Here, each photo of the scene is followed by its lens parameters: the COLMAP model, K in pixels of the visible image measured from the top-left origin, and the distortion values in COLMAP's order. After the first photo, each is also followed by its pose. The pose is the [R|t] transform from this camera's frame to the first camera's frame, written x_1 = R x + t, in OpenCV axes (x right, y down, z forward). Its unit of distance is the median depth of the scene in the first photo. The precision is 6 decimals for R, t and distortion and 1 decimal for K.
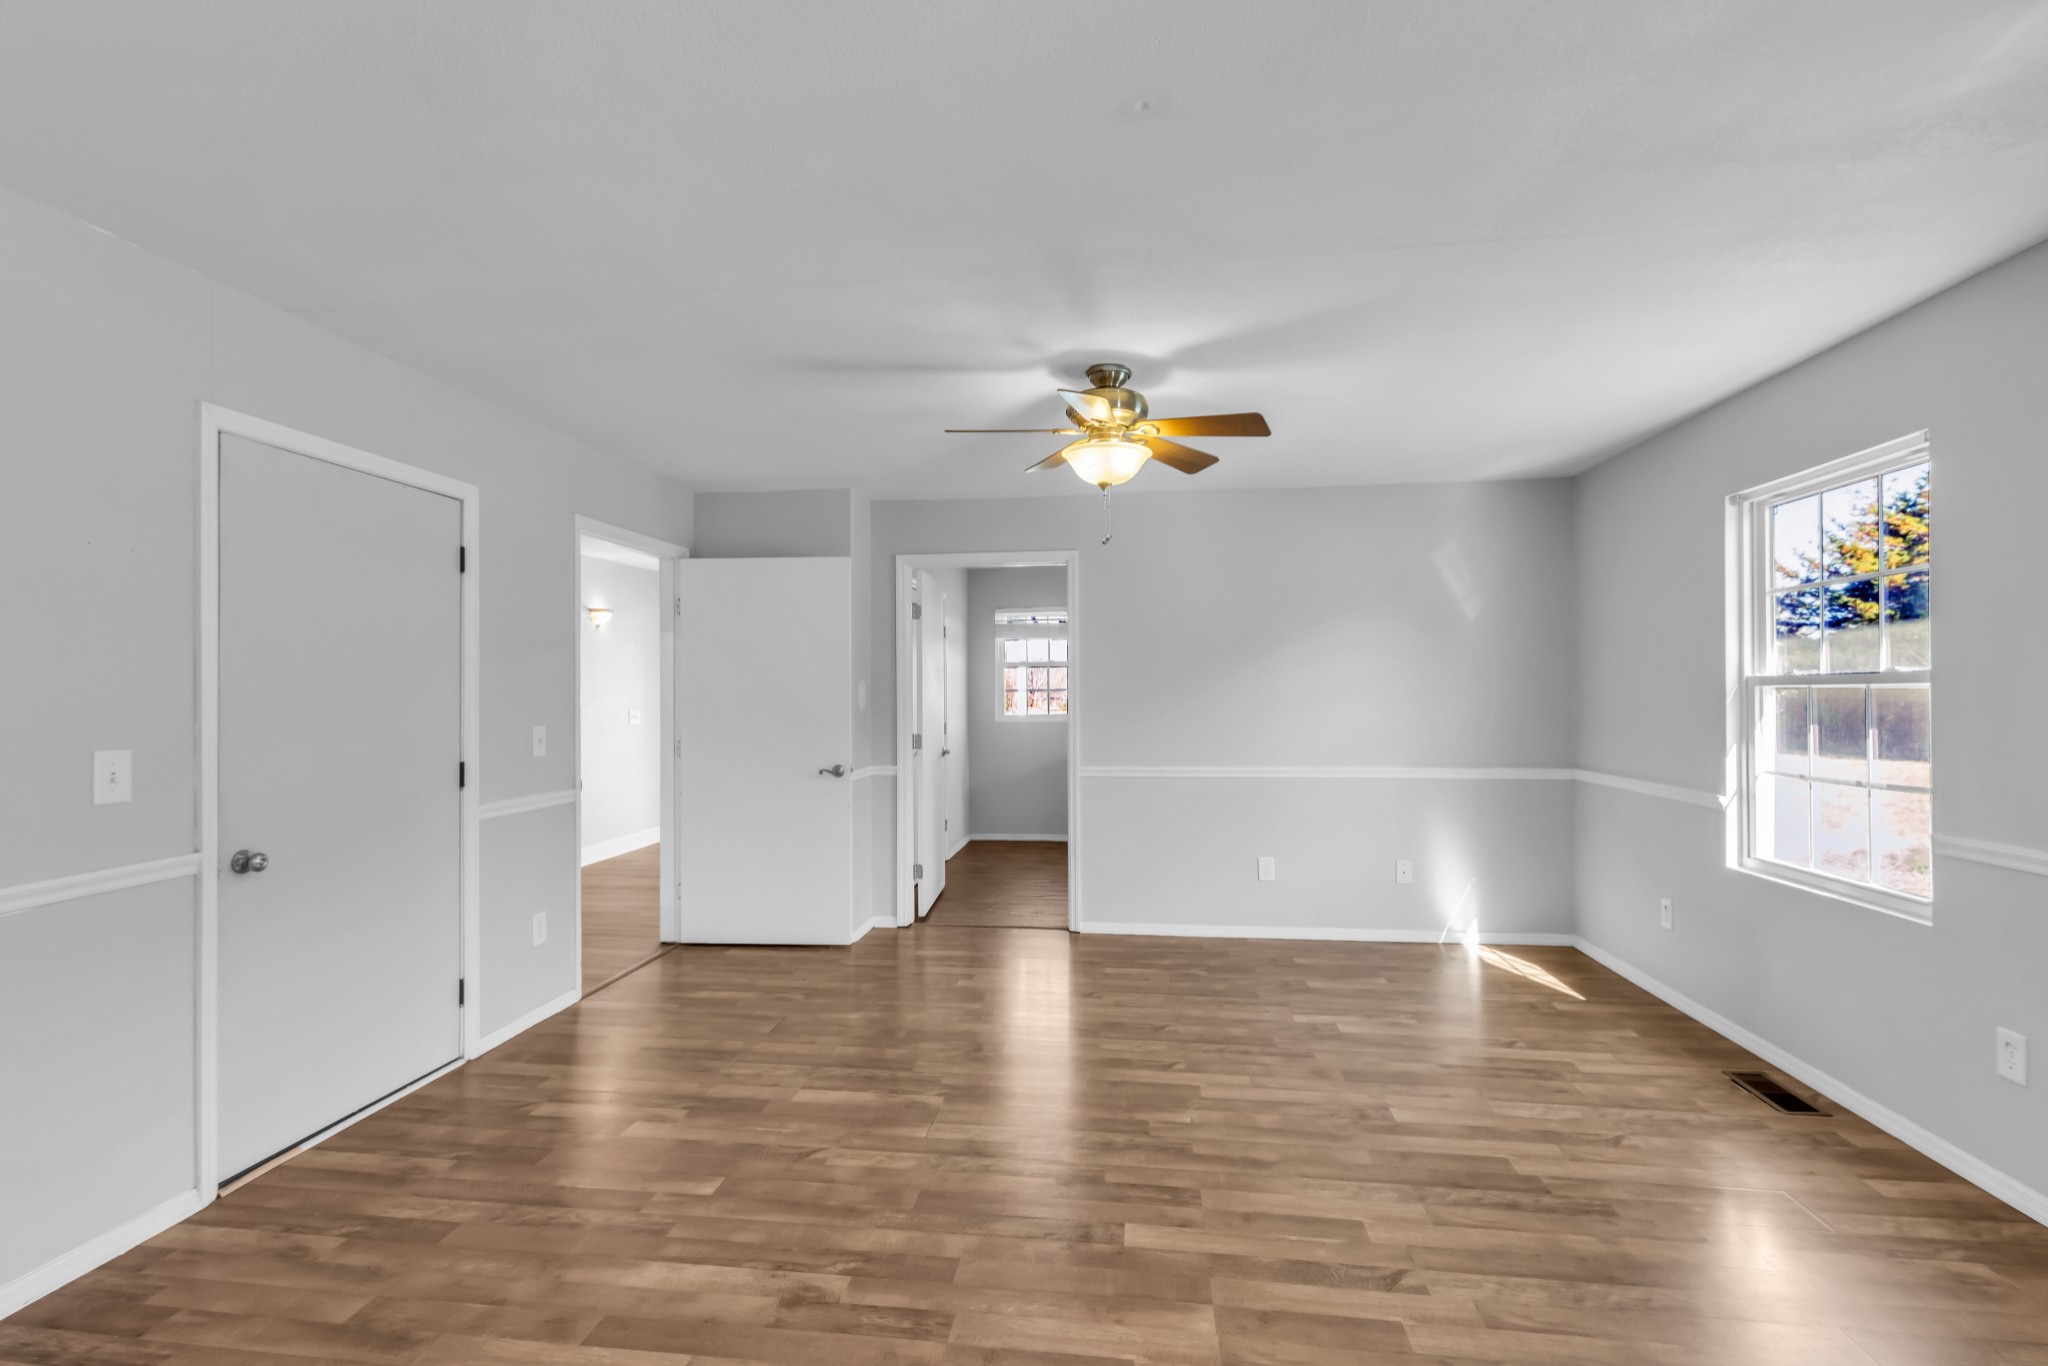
lens RADIAL K [[1006.5, 0, 1024.0], [0, 1006.5, 683.0], [0, 0, 1]] dist [0.000895, -0.001852]
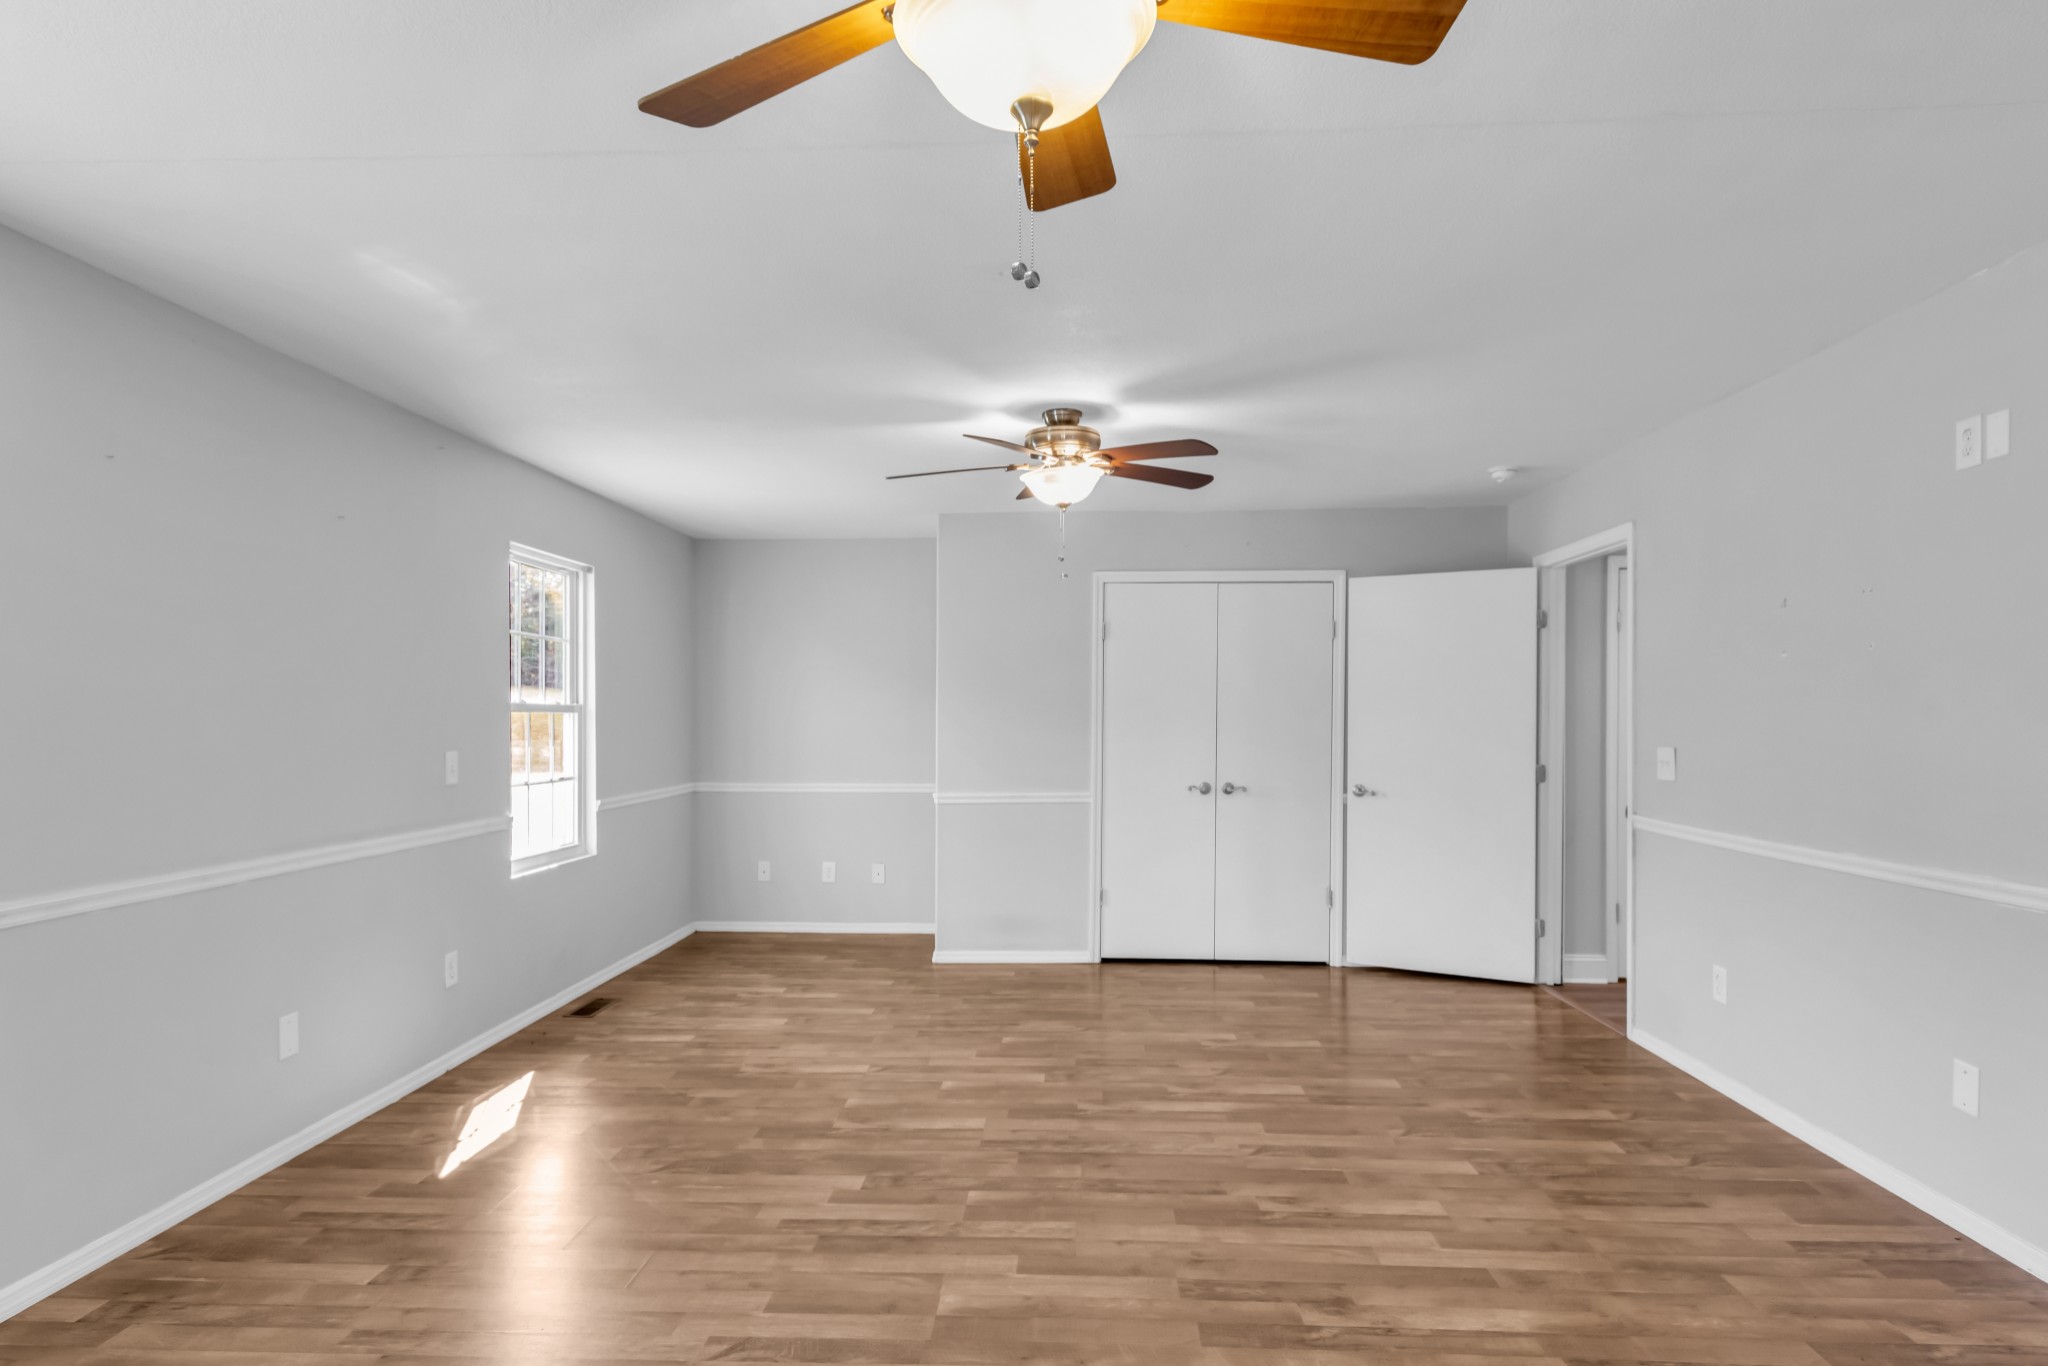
lens RADIAL K [[1027.9, 0, 1024.0], [0, 1027.9, 683.0], [0, 0, 1]] dist [0.010386, -0.000167]
pose [[-0.997547, 0.008310, -0.069509, 0.124382], [0.011016, 0.999193, -0.038639, 0.011509], [0.069132, -0.039310, -0.996833, 1.559420]]
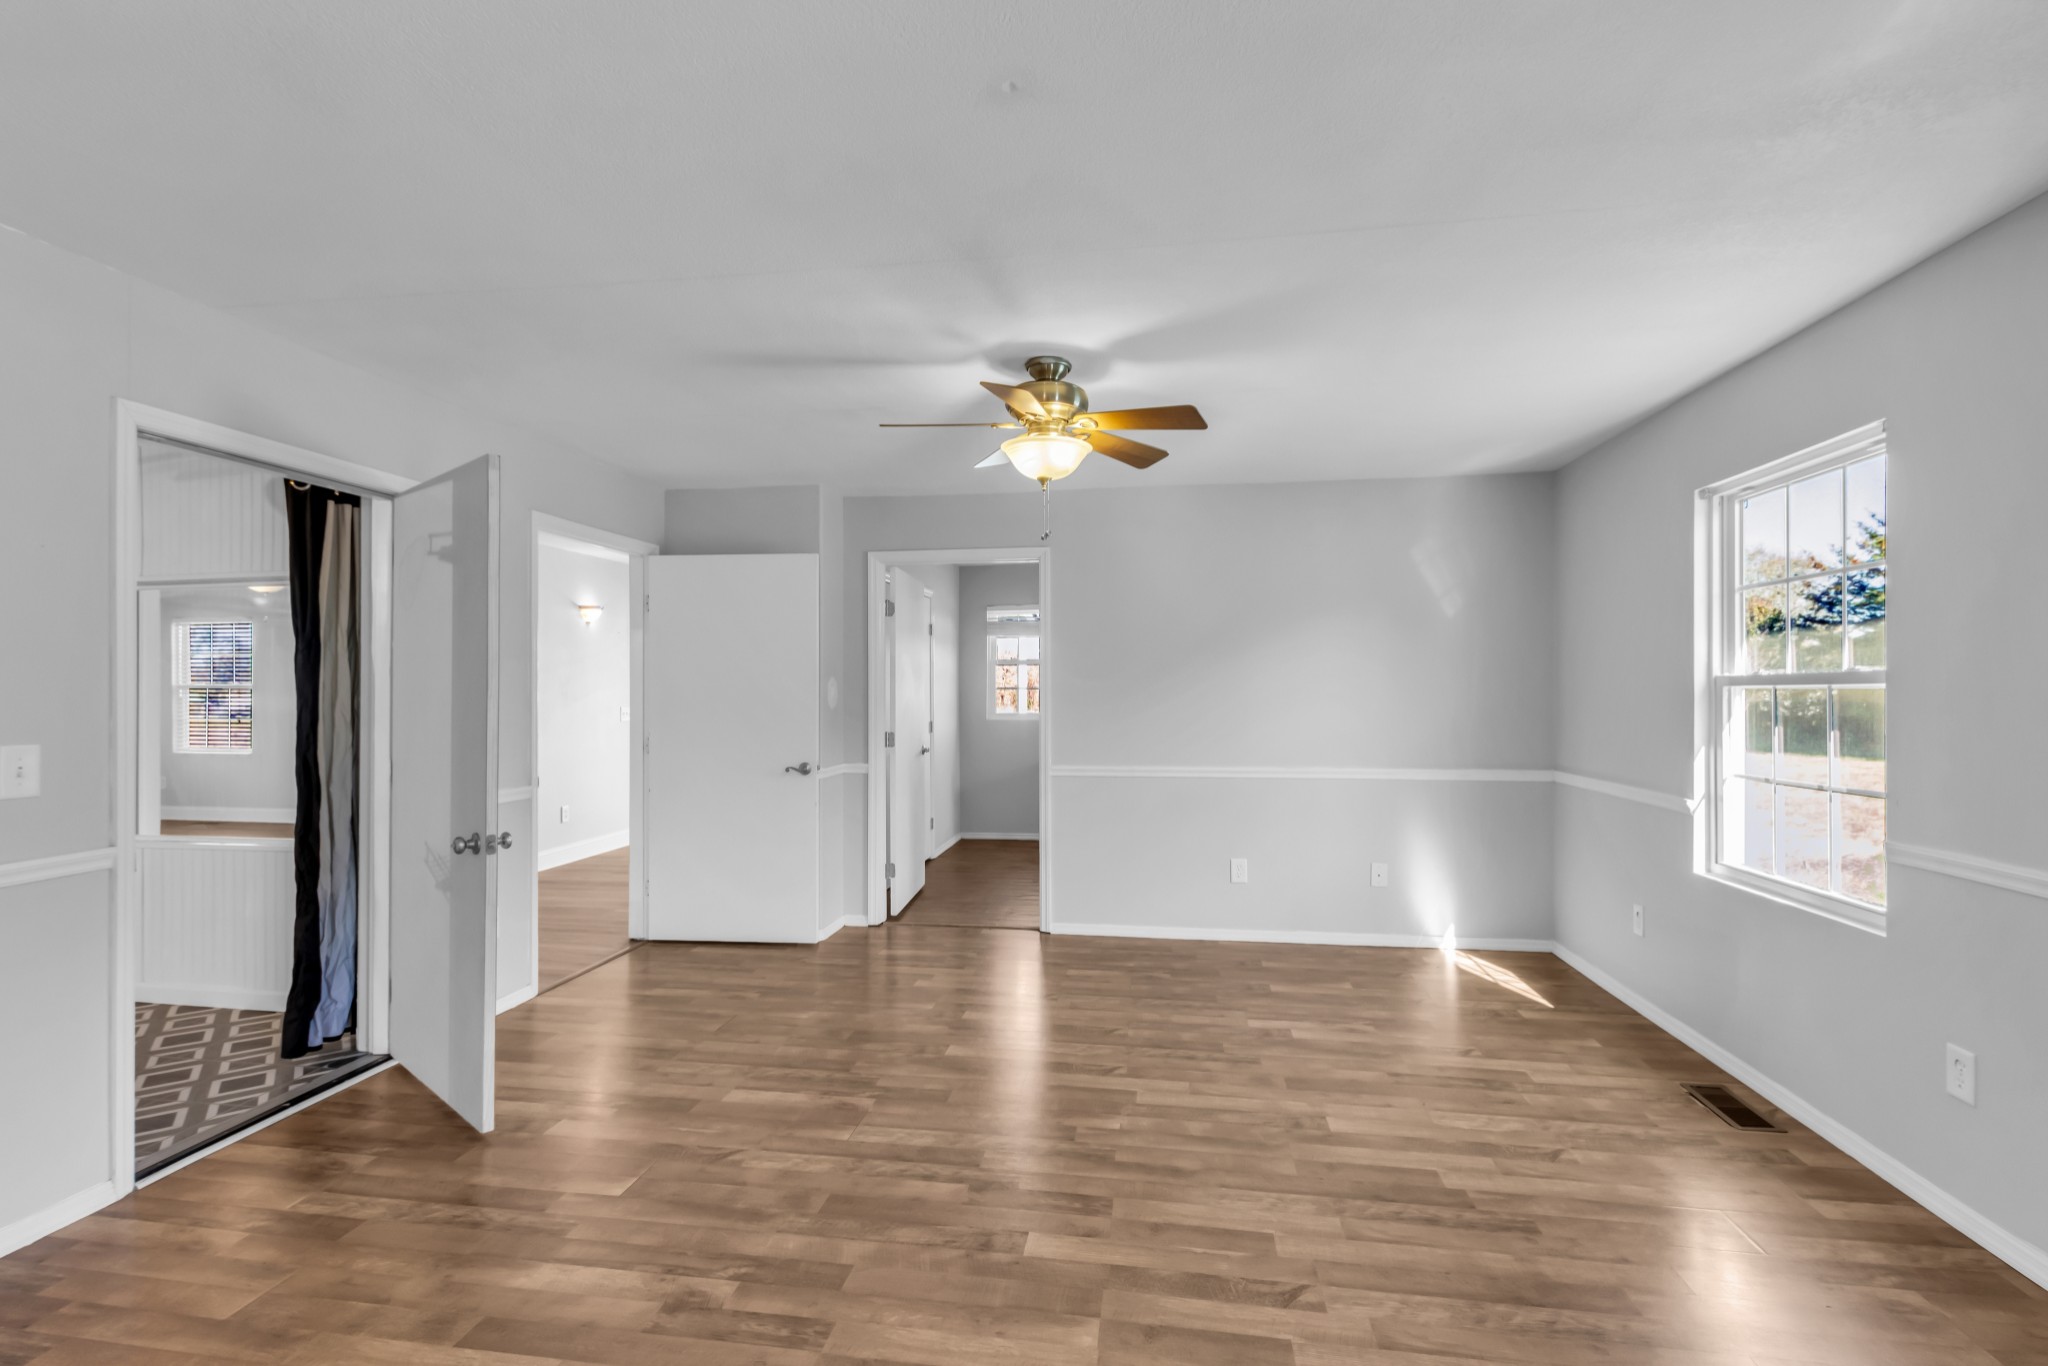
lens RADIAL K [[1008.5, 0, 1024.0], [0, 1008.5, 683.0], [0, 0, 1]] dist [0.001380, -0.002221]
pose [[0.999635, 0.003066, -0.026853, 0.103539], [-0.003011, 0.999993, 0.002086, -0.000104], [0.026859, -0.002004, 0.999637, 0.016083]]
